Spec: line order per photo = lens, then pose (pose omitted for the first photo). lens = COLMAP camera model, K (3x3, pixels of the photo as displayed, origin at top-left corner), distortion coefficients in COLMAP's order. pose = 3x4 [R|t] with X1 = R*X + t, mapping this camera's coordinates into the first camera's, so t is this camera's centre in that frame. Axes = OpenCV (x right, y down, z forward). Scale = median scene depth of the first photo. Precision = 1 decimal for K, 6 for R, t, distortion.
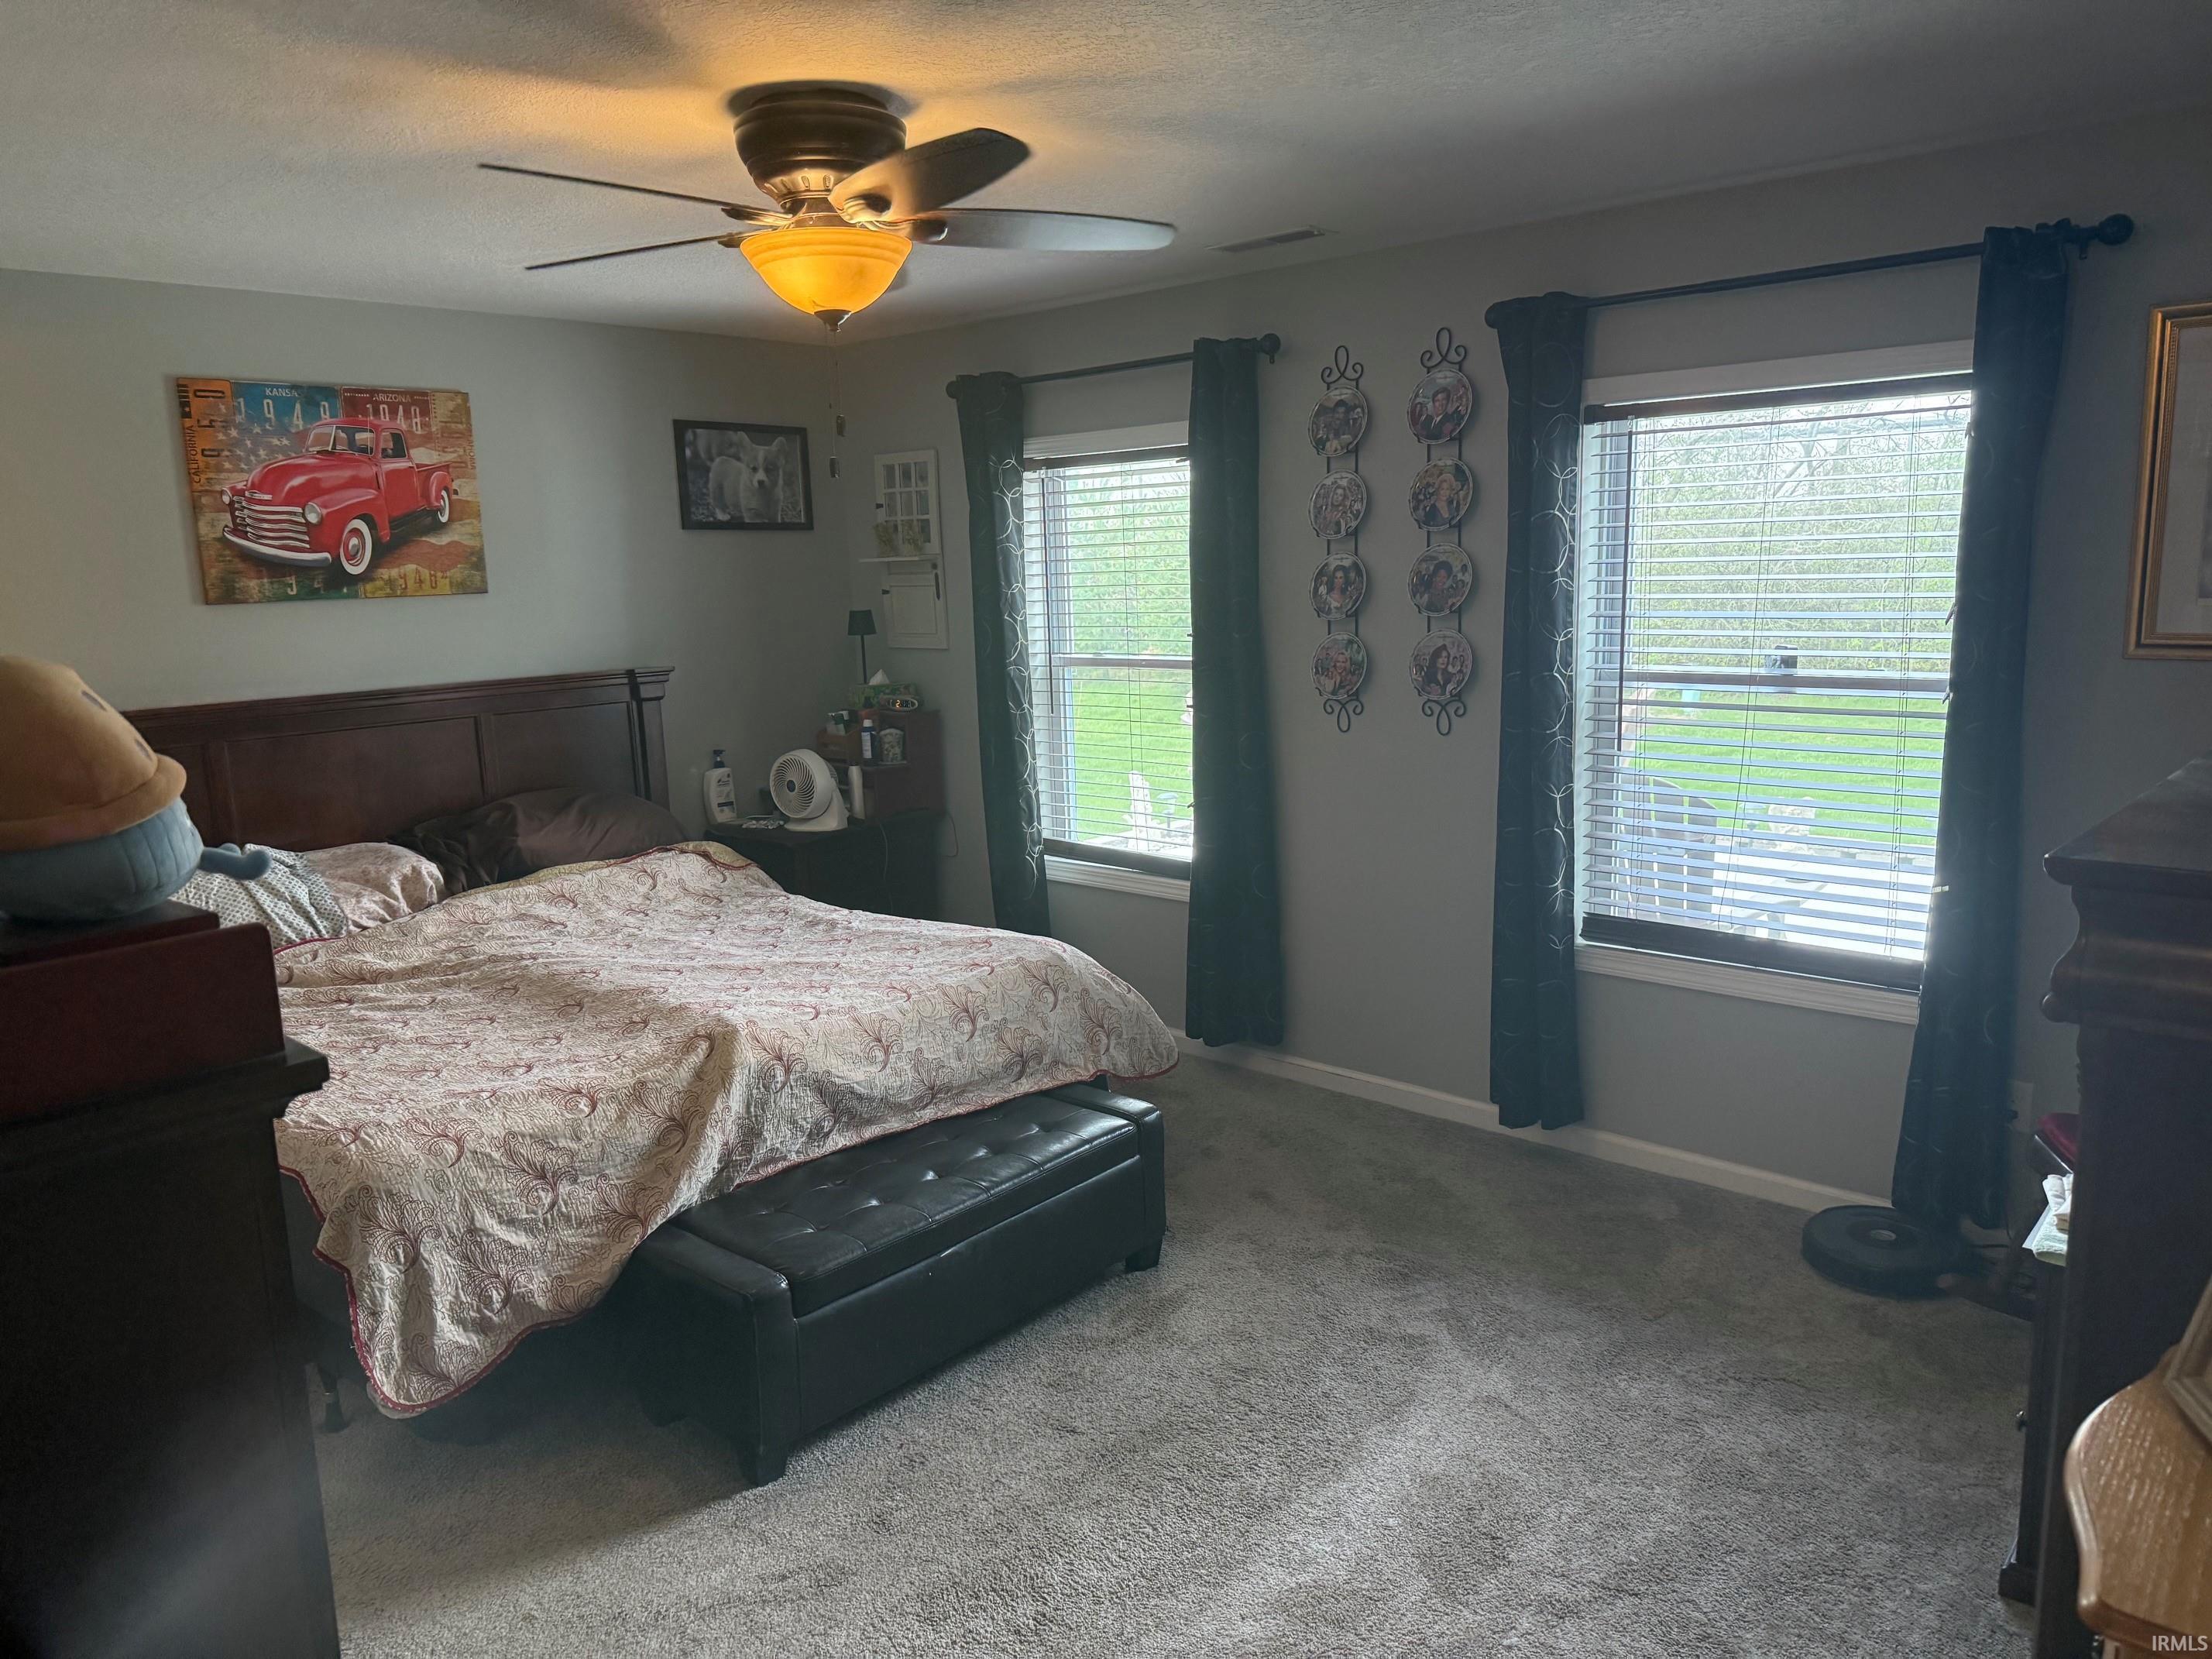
lens RADIAL K [[1554.0, 0, 1101.5], [0, 1554.0, 842.1], [0, 0, 1]] dist [0.131703, -0.201772]
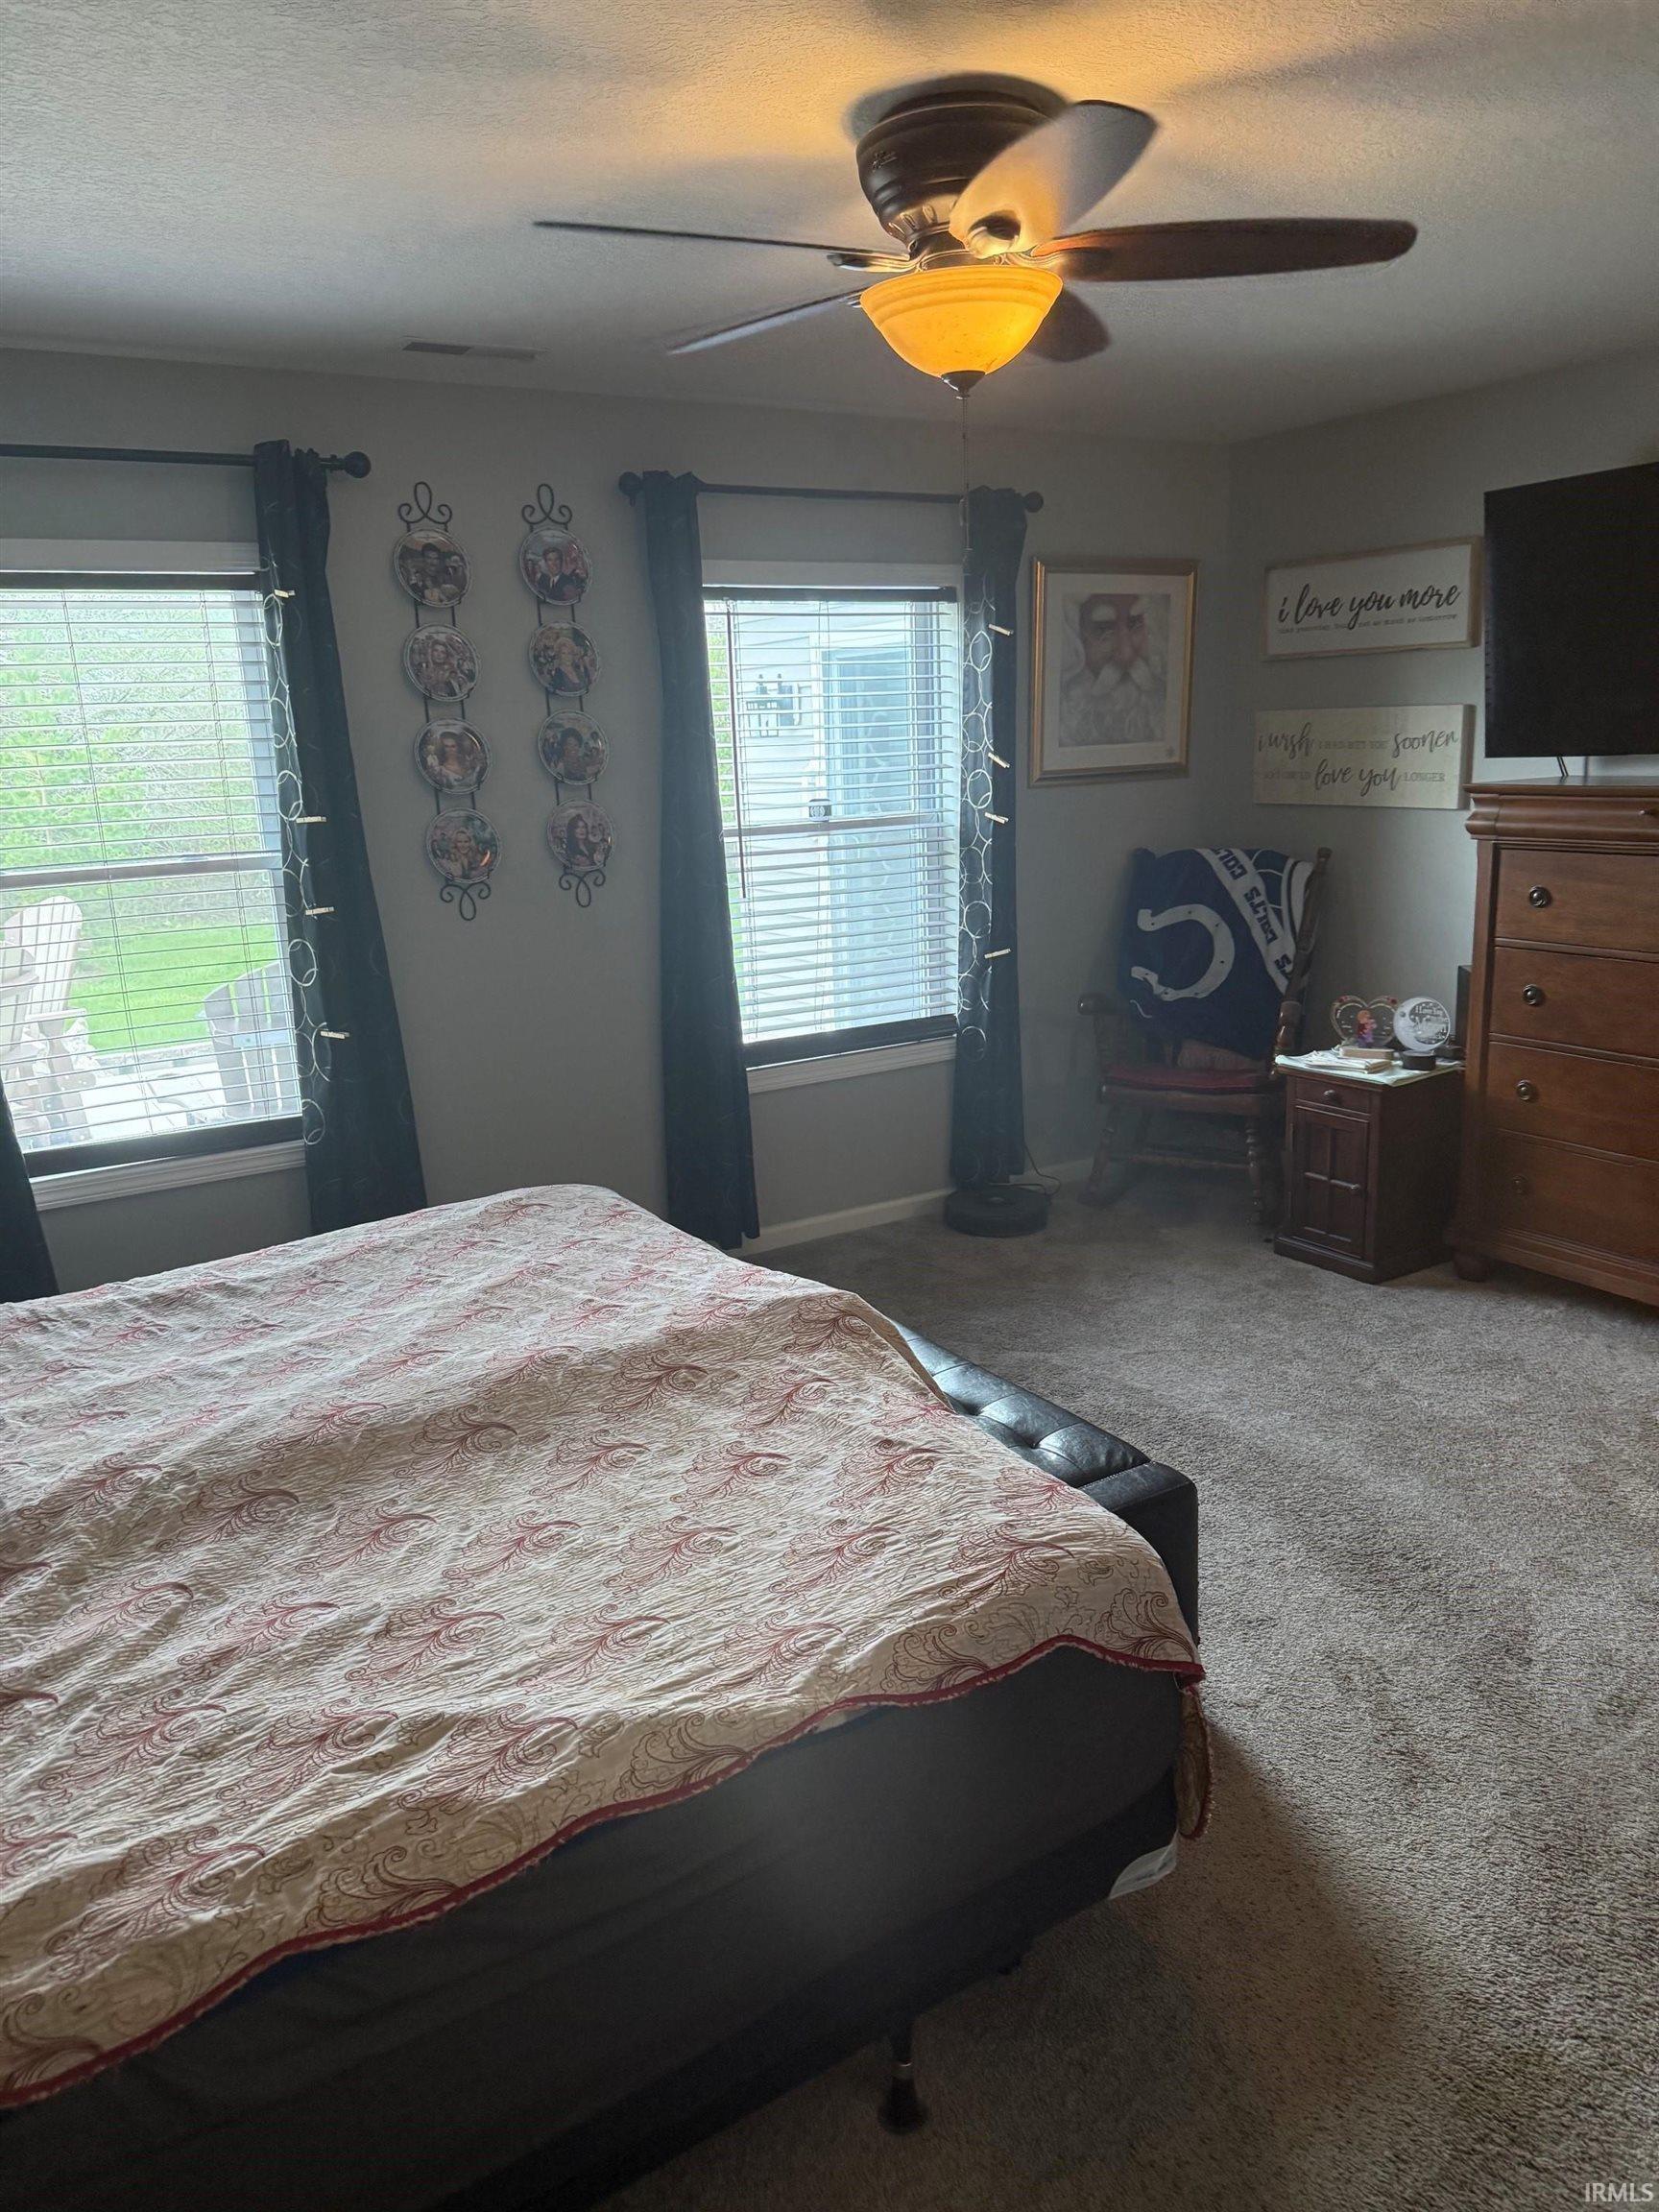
lens RADIAL K [[1554.0, 0, 817.9], [0, 1554.0, 1108.4], [0, 0, 1]] dist [0.131703, -0.201772]
pose [[0.274565, -0.203628, 0.939761, -0.719604], [0.206972, 0.966927, 0.149044, -0.064134], [-0.939030, 0.153582, 0.307630, 0.596027]]
